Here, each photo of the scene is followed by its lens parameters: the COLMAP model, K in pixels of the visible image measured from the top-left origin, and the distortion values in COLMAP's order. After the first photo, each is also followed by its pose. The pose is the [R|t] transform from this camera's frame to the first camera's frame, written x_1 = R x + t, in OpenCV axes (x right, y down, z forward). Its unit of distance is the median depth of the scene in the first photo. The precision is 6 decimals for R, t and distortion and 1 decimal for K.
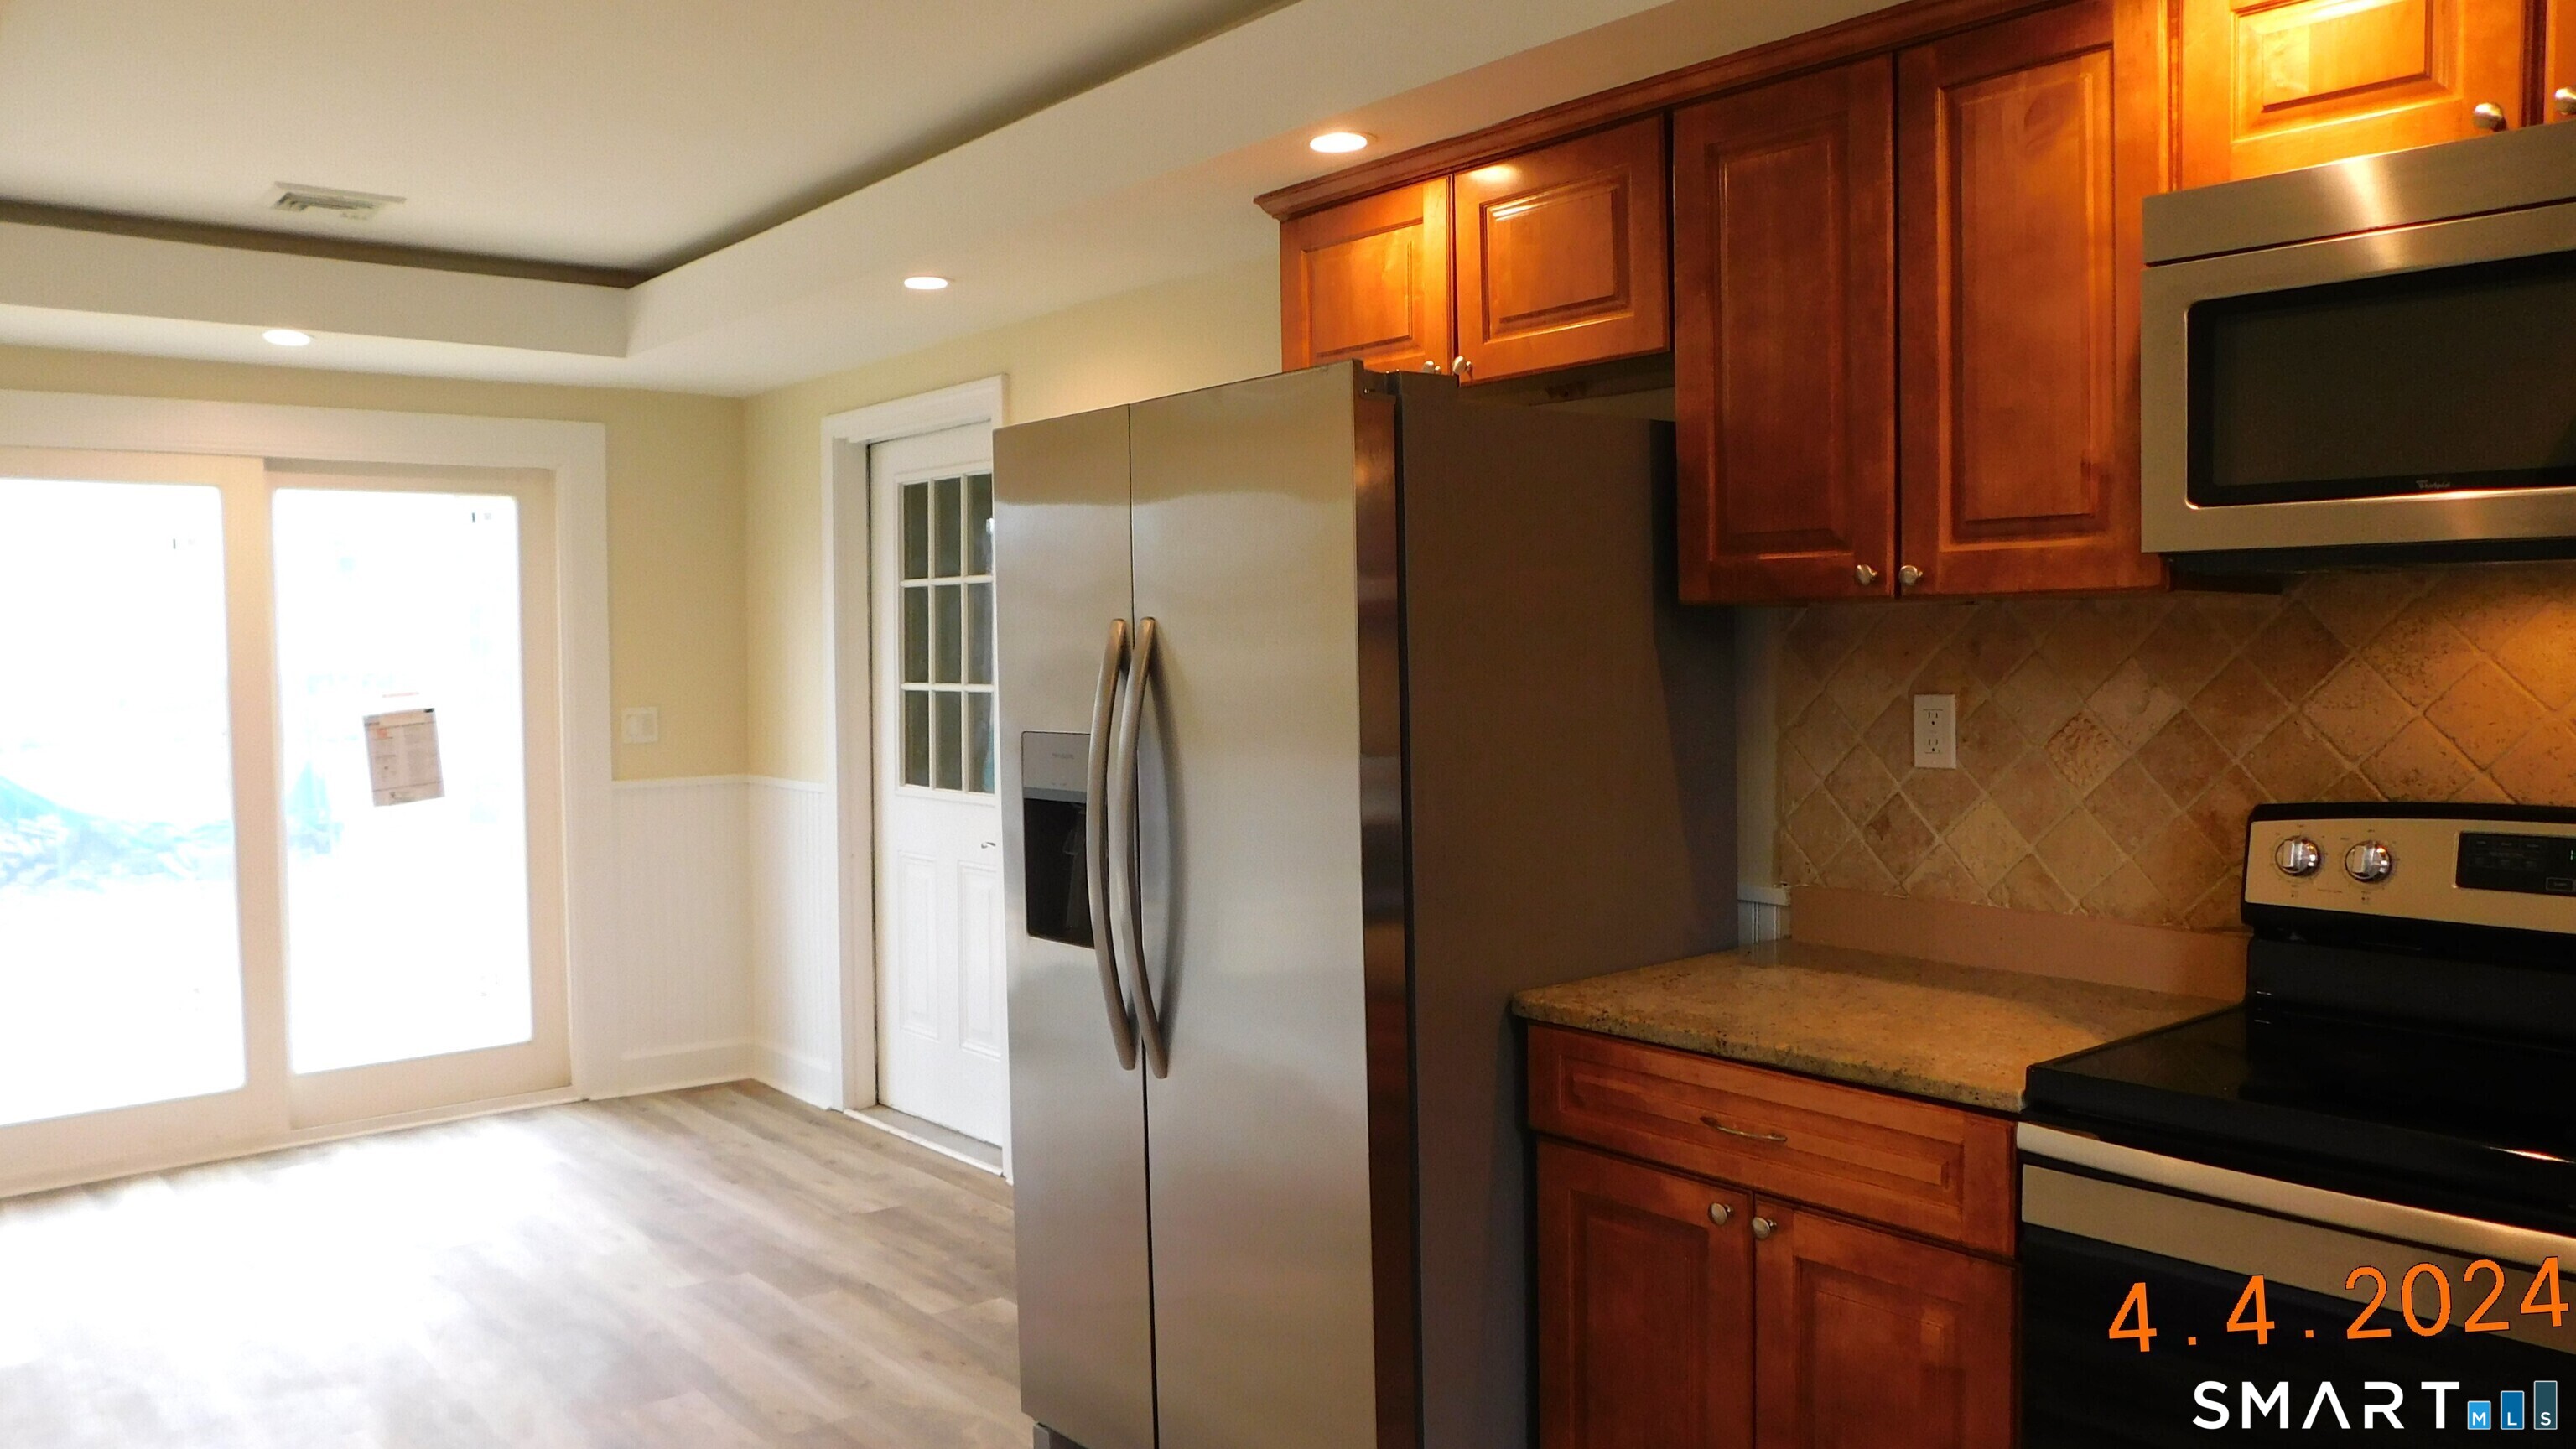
lens RADIAL K [[1860.6, 0, 1288.0], [0, 1860.6, 724.5], [0, 0, 1]] dist [-0.096671, 0.074757]
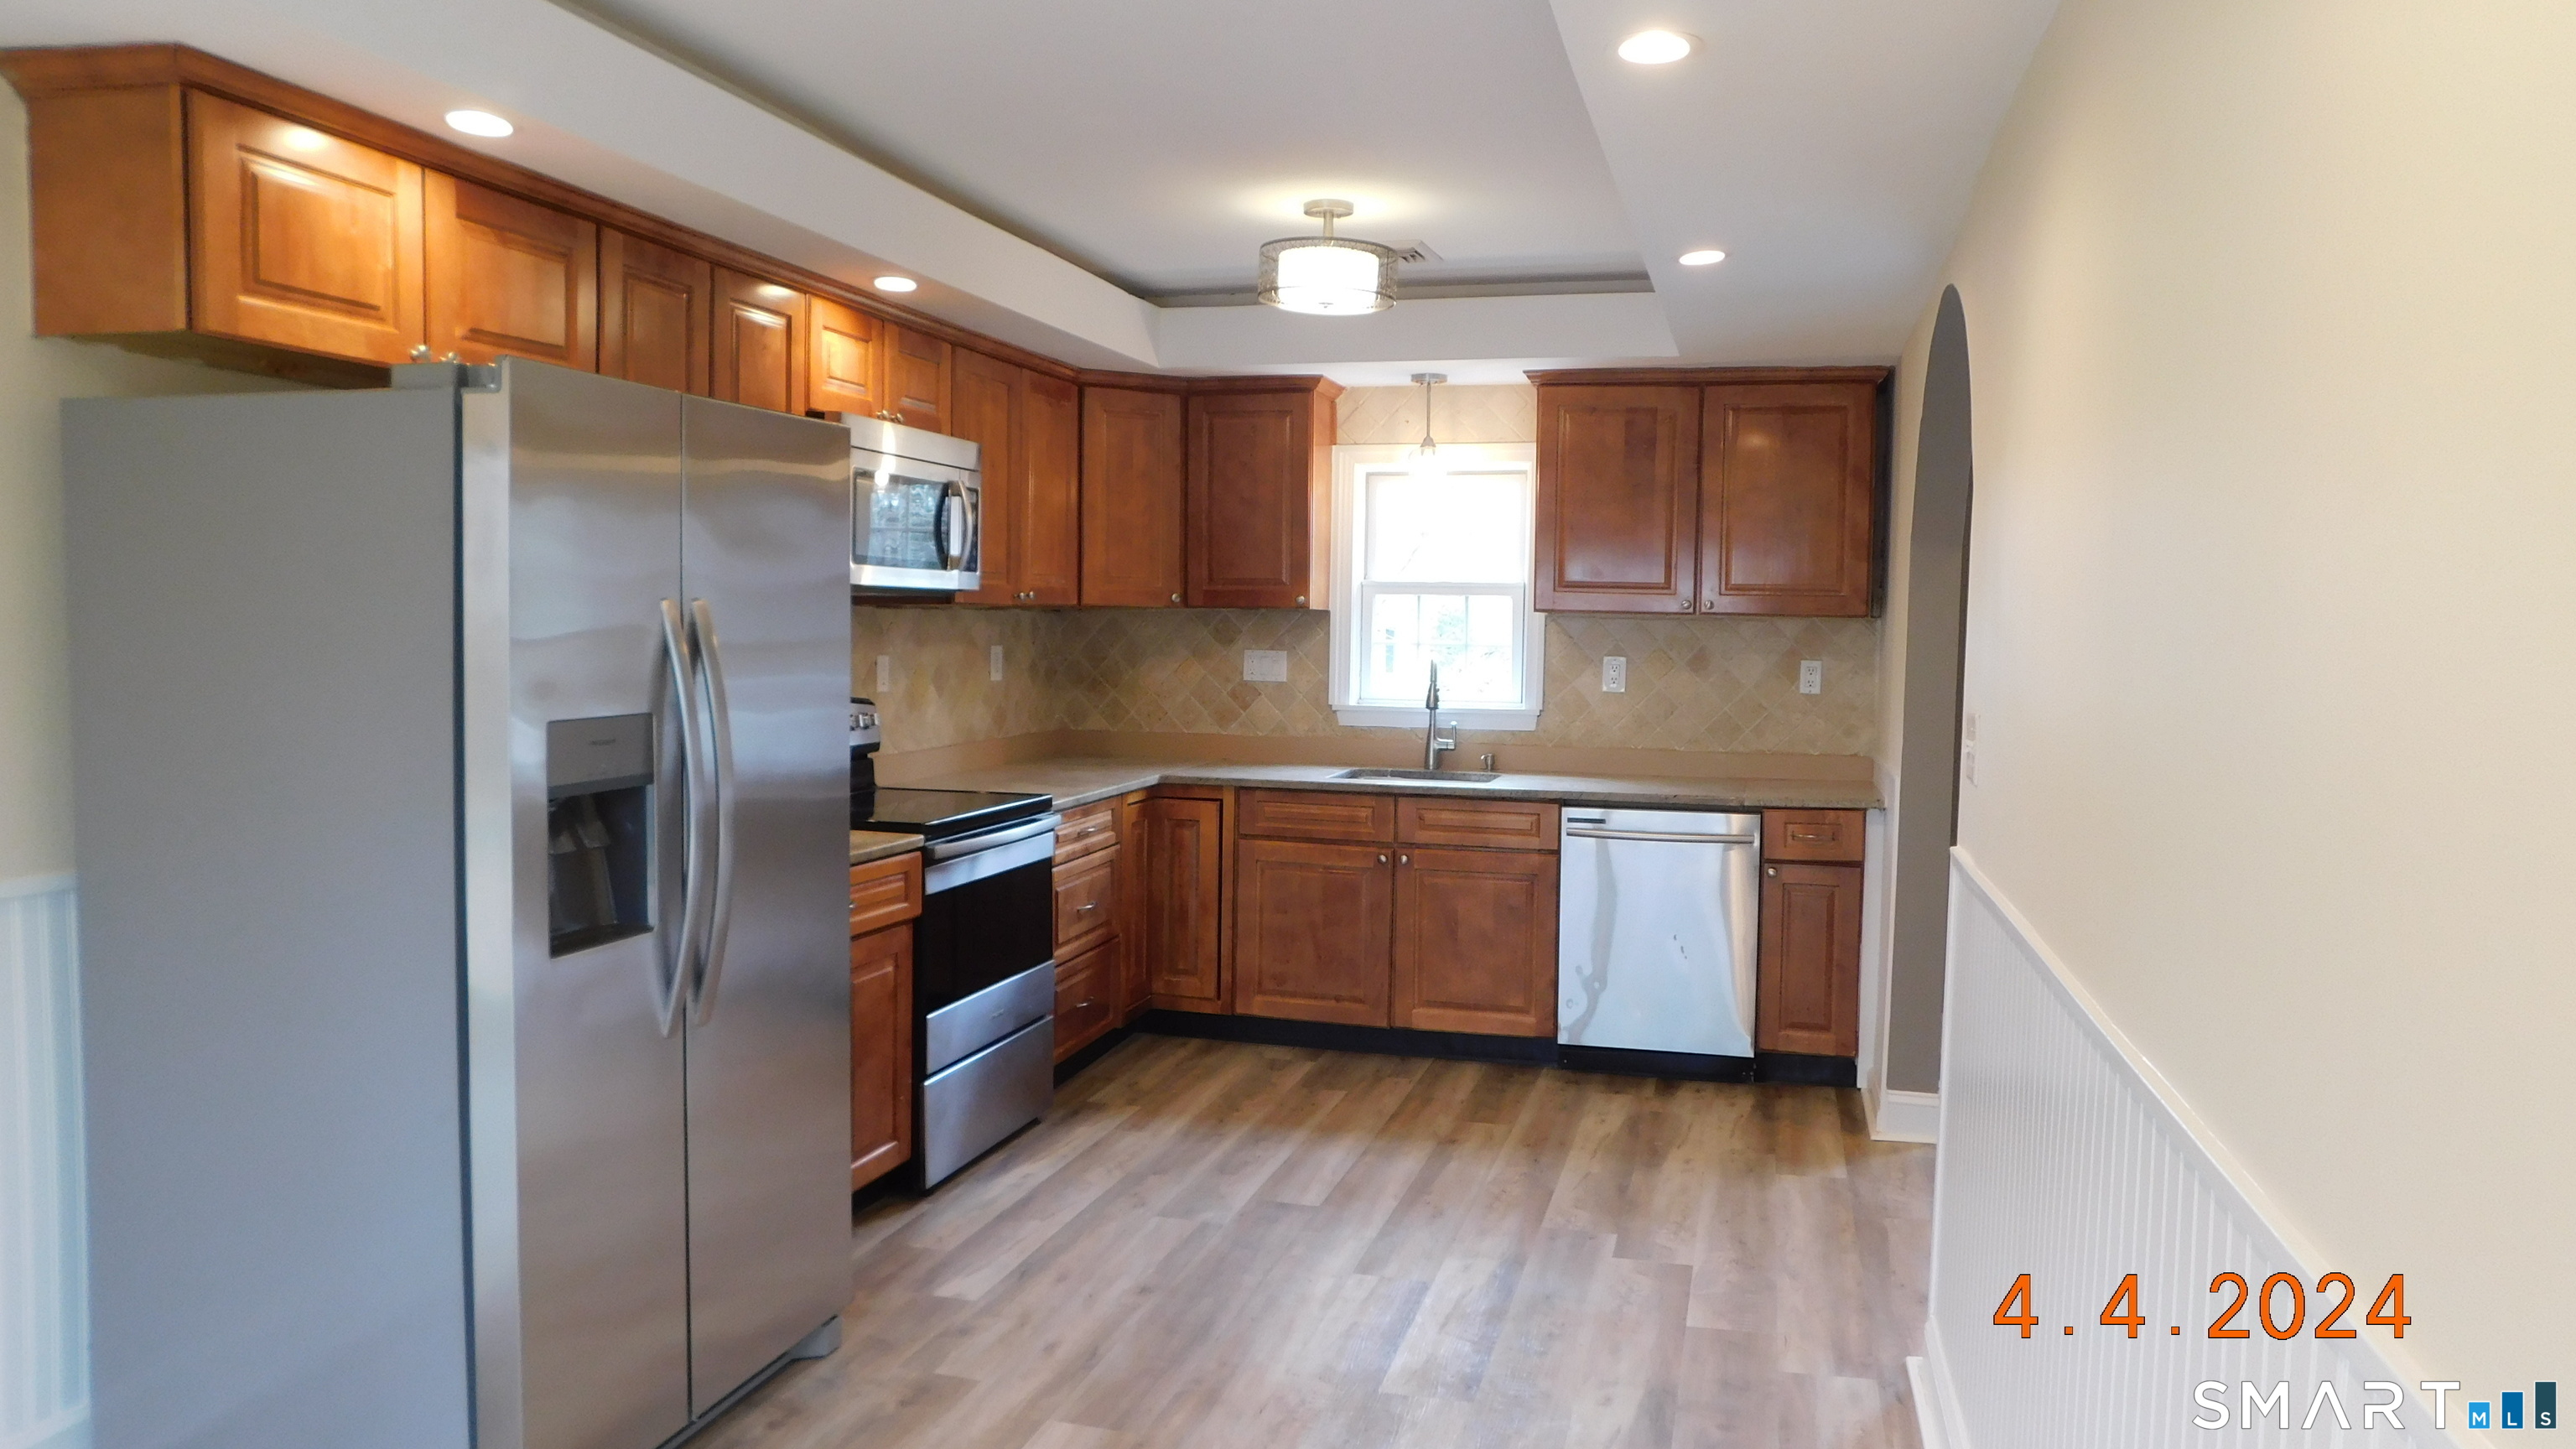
lens RADIAL K [[1704.5, 0, 1288.0], [0, 1704.5, 724.5], [0, 0, 1]] dist [-0.001106, -0.000165]
pose [[-0.564845, -0.048109, 0.823794, -1.215293], [0.030313, 0.996416, 0.078975, -0.060086], [-0.824640, 0.069580, -0.561362, 1.431843]]
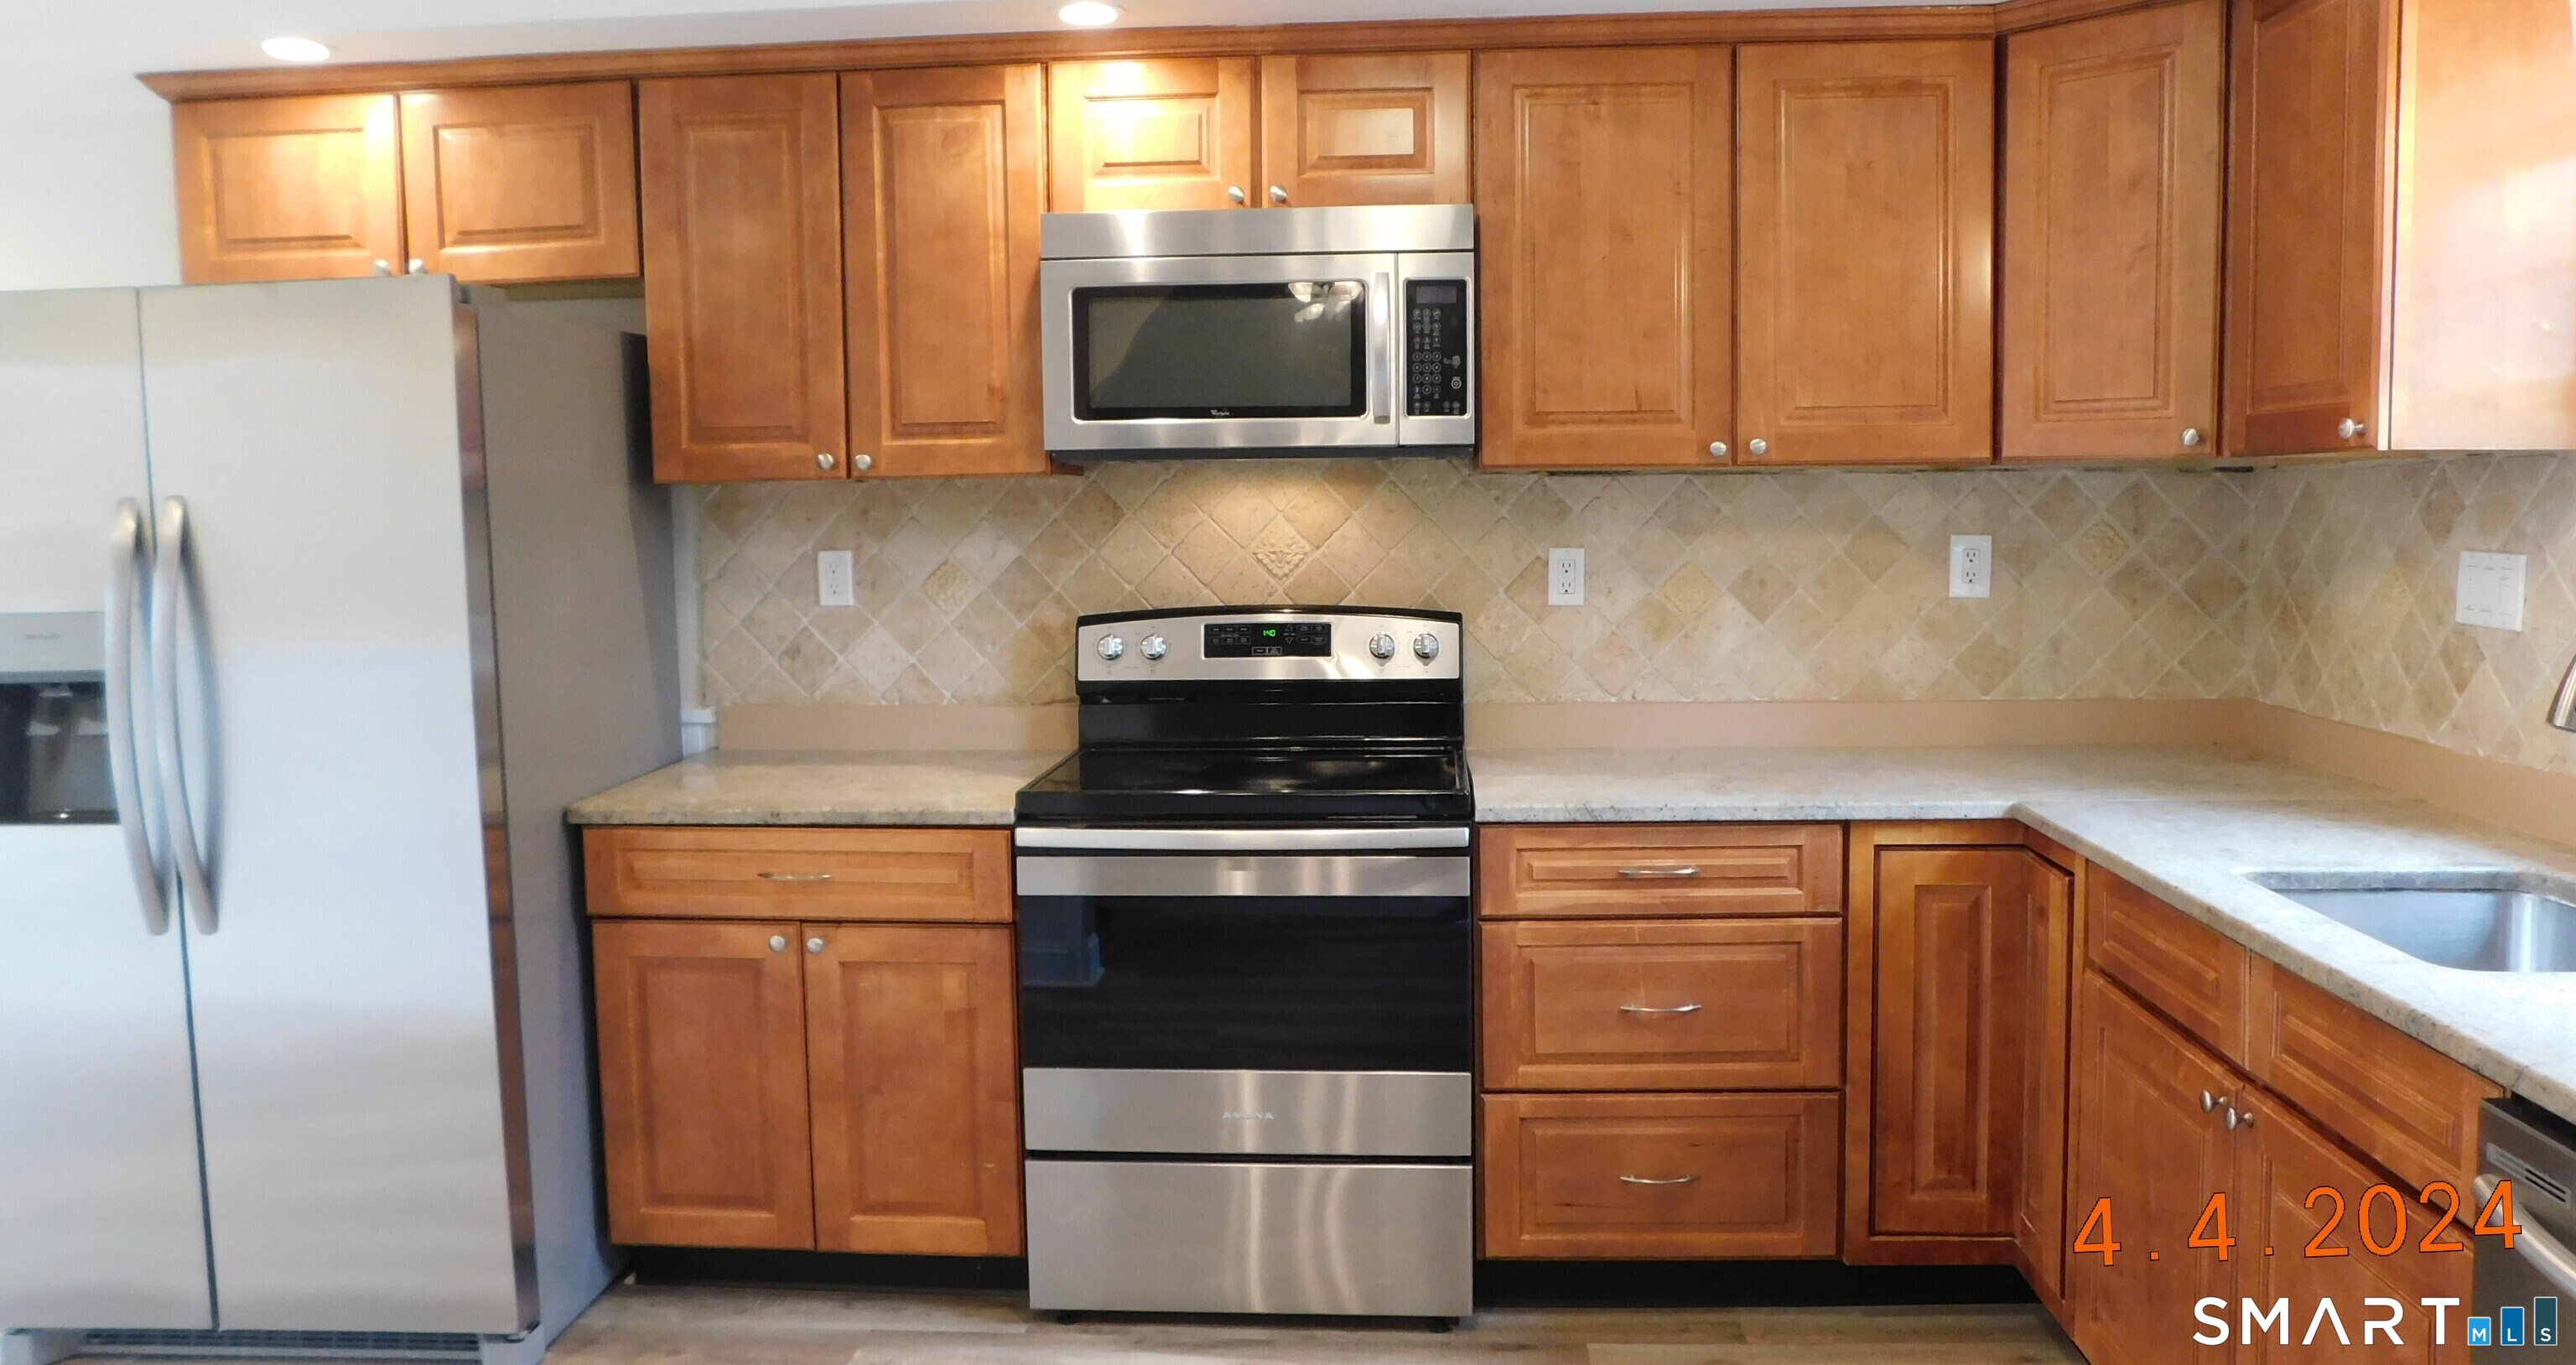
lens RADIAL K [[1819.9, 0, 1289.5], [0, 1819.9, 653.5], [0, 0, 1]] dist [-0.051600, 0.003553]
pose [[0.688772, -0.064439, 0.722108, -0.419509], [0.039902, 0.997902, 0.050990, 0.004806], [-0.723879, -0.006307, 0.689898, -0.159904]]
